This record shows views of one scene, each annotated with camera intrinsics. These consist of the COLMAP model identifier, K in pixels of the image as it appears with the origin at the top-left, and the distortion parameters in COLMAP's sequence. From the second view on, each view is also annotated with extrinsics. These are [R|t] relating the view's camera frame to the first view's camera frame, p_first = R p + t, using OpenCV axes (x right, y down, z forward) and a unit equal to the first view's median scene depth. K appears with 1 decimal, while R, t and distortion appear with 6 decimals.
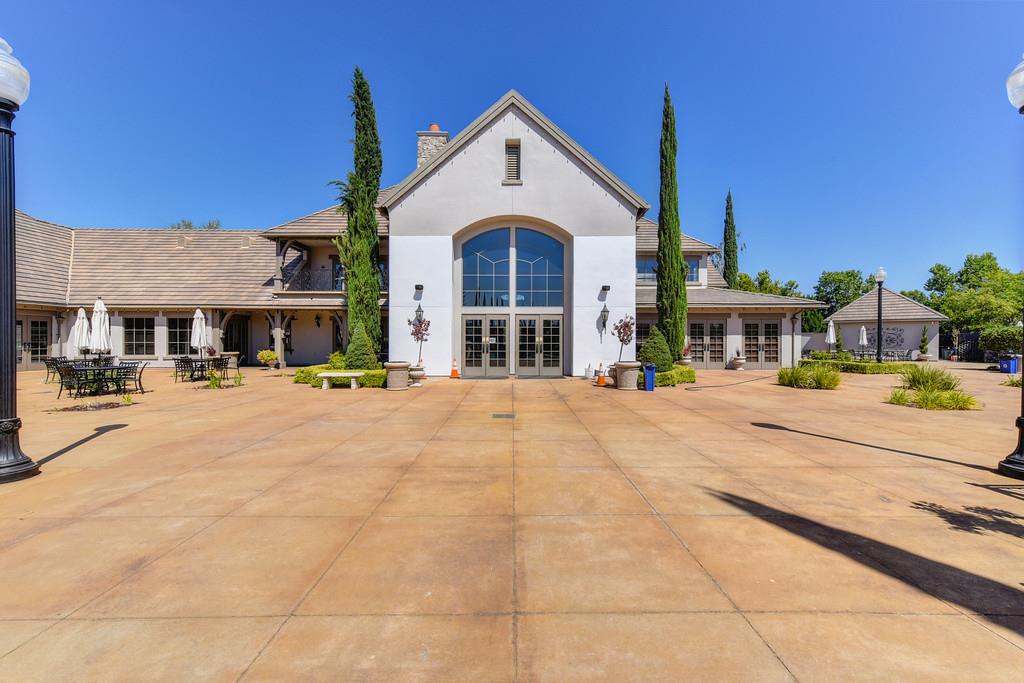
lens RADIAL K [[400.6, 0, 515.6], [0, 400.6, 343.3], [0, 0, 1]] dist [0.003215, -0.000012]
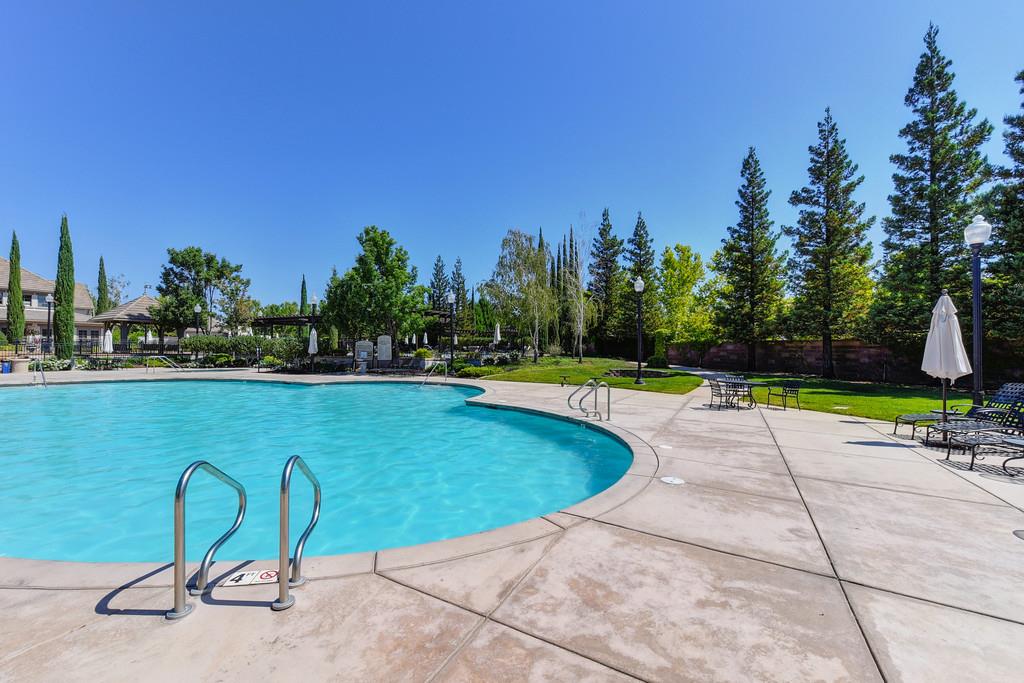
lens RADIAL K [[400.6, 0, 515.7], [0, 400.6, 343.9], [0, 0, 1]] dist [0.003215, -0.000012]
pose [[0.475010, 0.013562, 0.879876, -0.322087], [-0.004072, 0.999904, -0.013213, 0.066789], [-0.879971, 0.002693, 0.475020, -2.812905]]
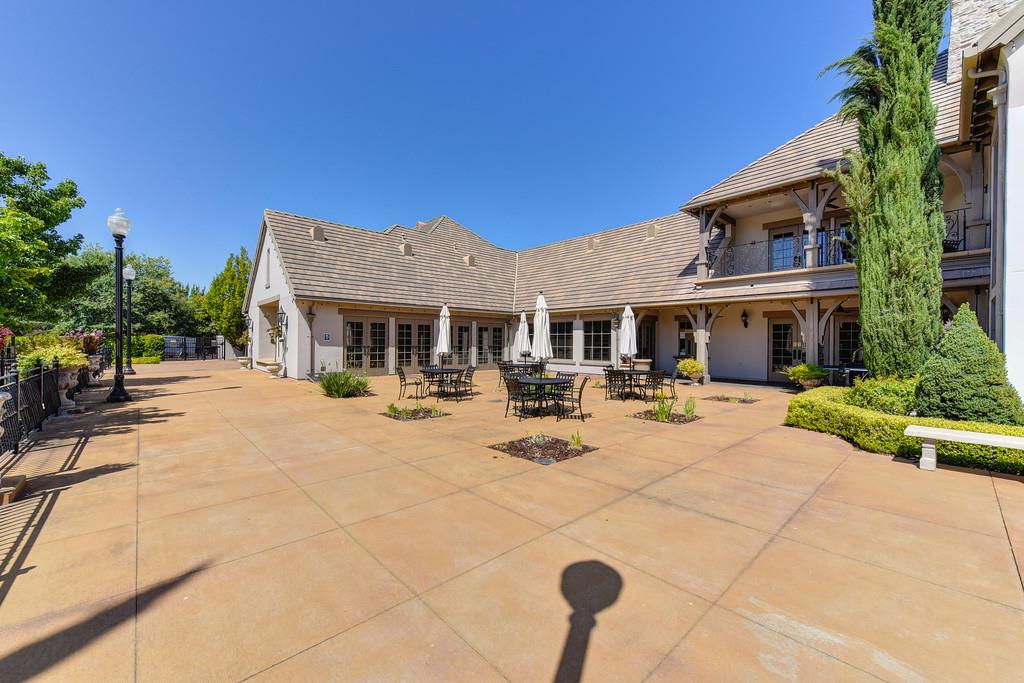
lens RADIAL K [[400.6, 0, 514.9], [0, 400.6, 343.2], [0, 0, 1]] dist [0.003215, -0.000012]
pose [[0.672424, 0.003803, -0.740157, -0.336150], [-0.010867, 0.999930, -0.004734, -0.006068], [0.740087, 0.011226, 0.672418, 0.297763]]
